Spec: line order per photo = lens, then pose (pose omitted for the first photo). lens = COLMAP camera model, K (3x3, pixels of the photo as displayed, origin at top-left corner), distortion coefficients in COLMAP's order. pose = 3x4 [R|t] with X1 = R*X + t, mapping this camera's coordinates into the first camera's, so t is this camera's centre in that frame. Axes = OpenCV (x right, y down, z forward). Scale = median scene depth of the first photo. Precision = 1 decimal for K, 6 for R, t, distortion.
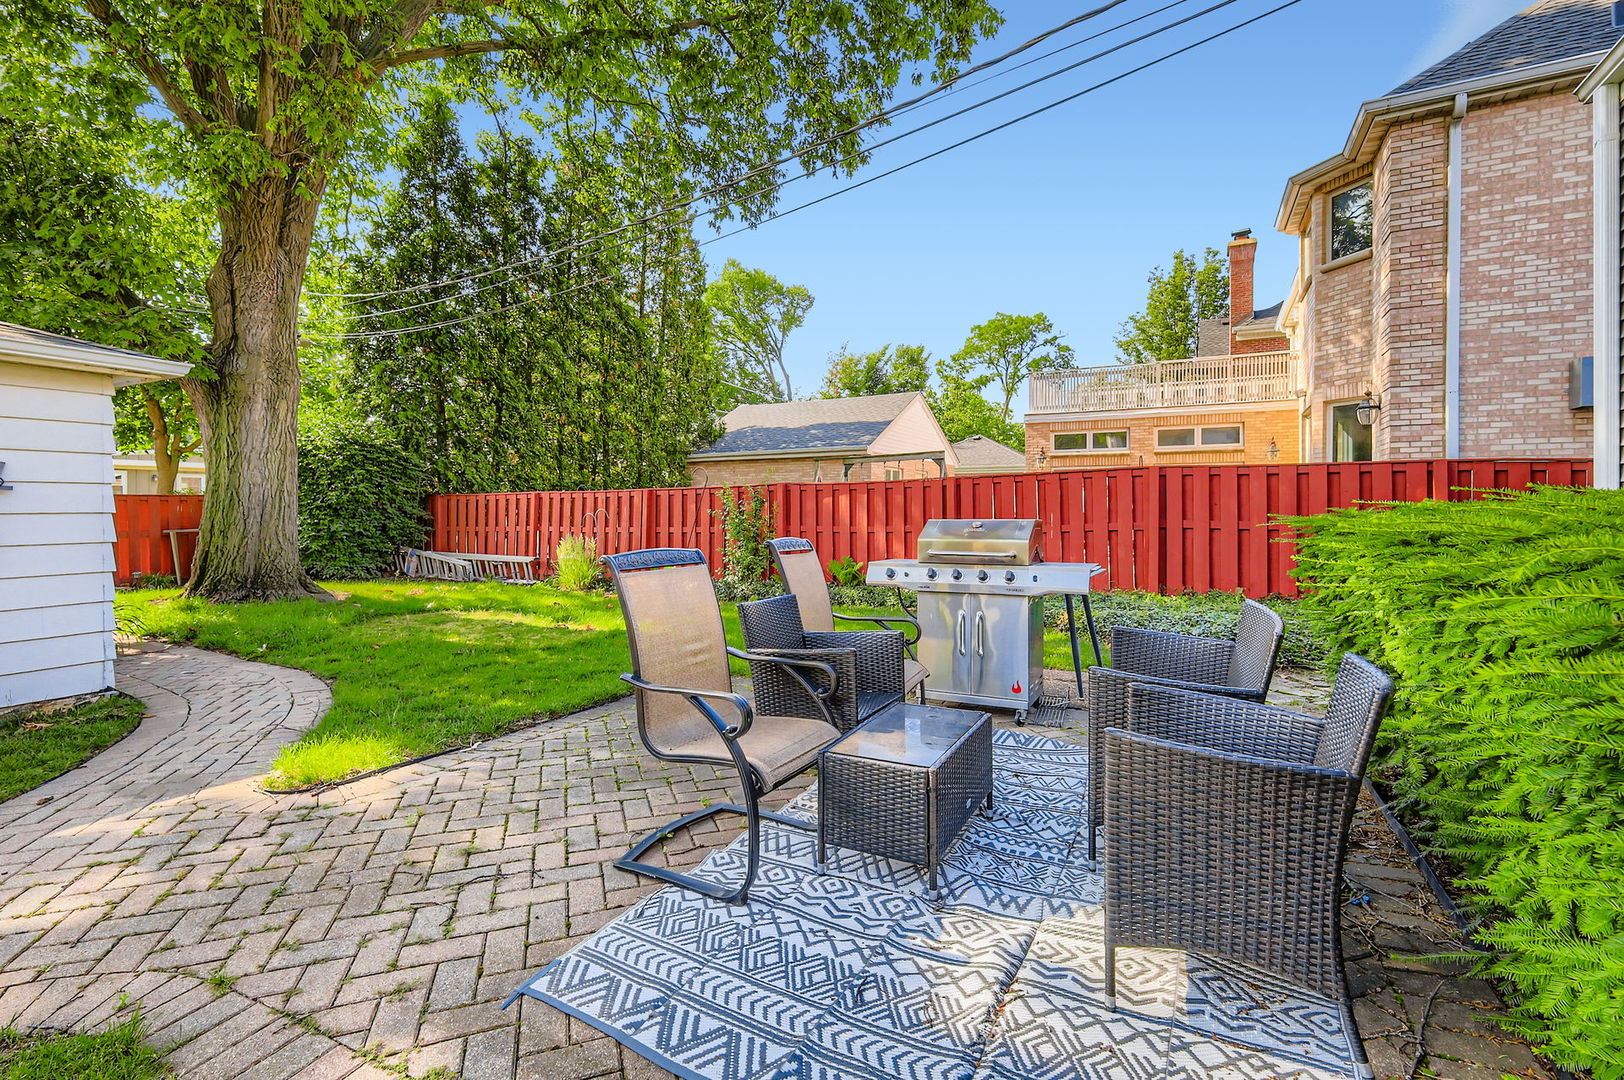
lens RADIAL K [[722.0, 0, 814.5], [0, 722.0, 524.0], [0, 0, 1]] dist [-0.002711, -0.000111]
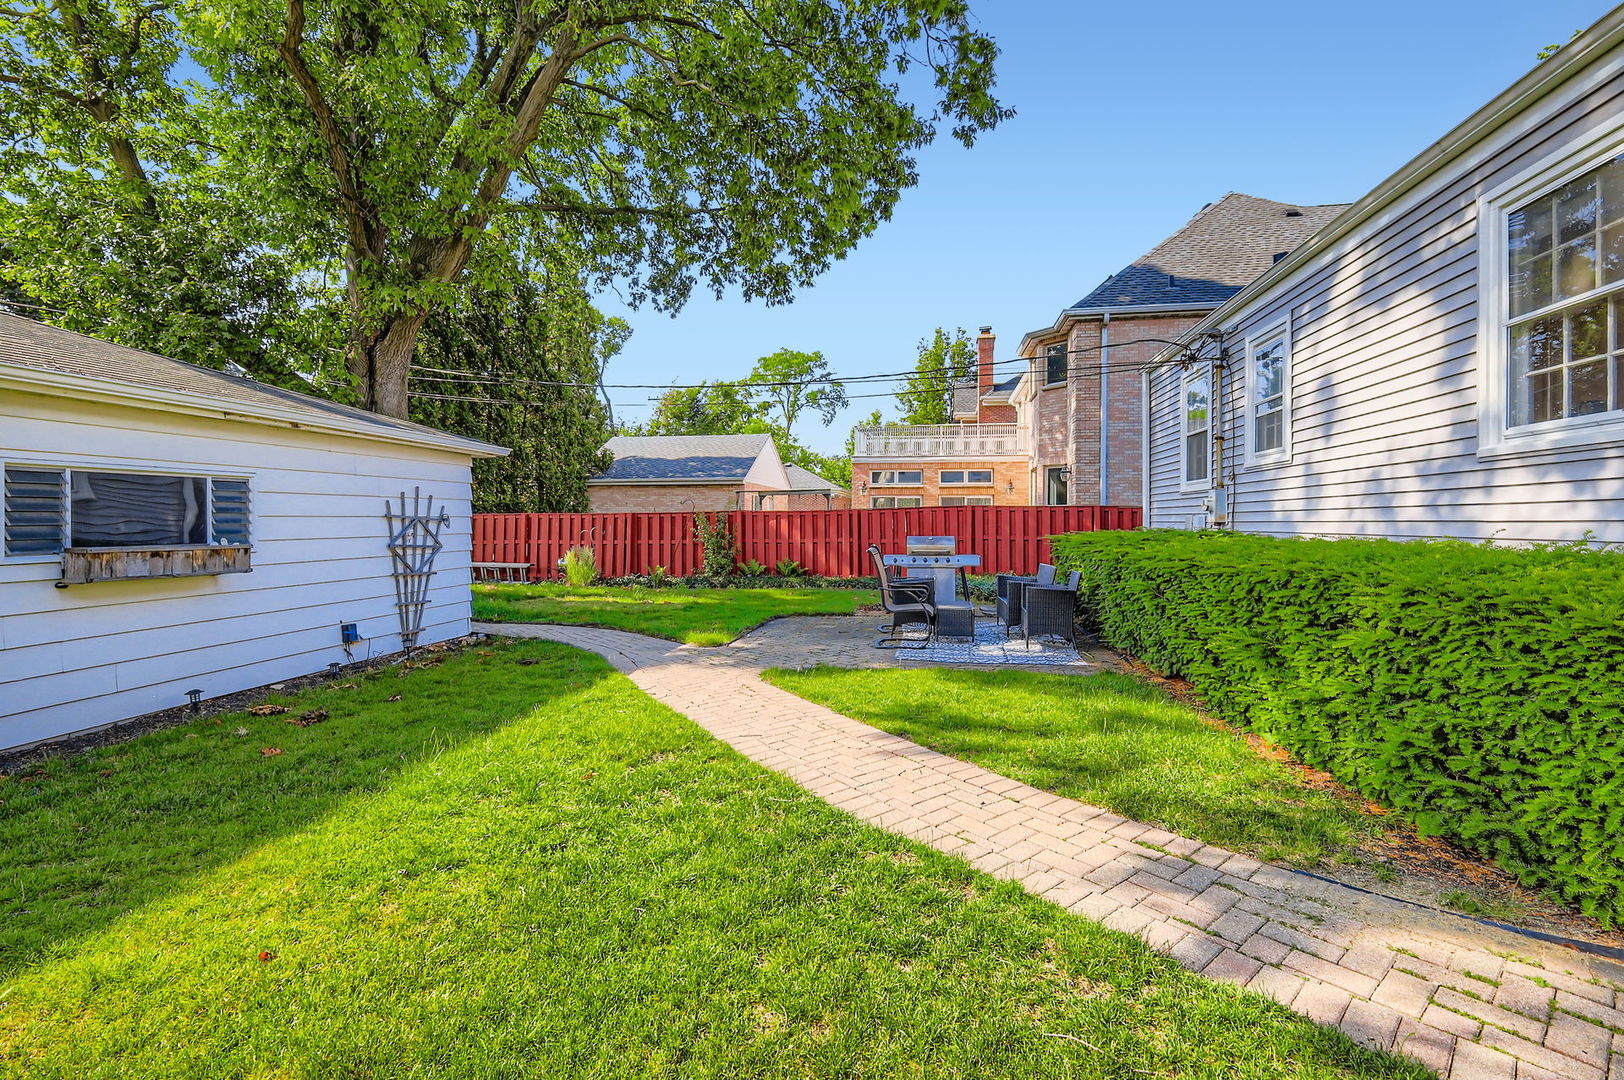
lens RADIAL K [[722.0, 0, 810.0], [0, 722.0, 537.4], [0, 0, 1]] dist [-0.002711, -0.000111]
pose [[0.947223, -0.003696, 0.320554, -0.321481], [0.002940, 0.999992, 0.002842, -0.003770], [-0.320562, -0.001750, 0.947226, -0.389969]]
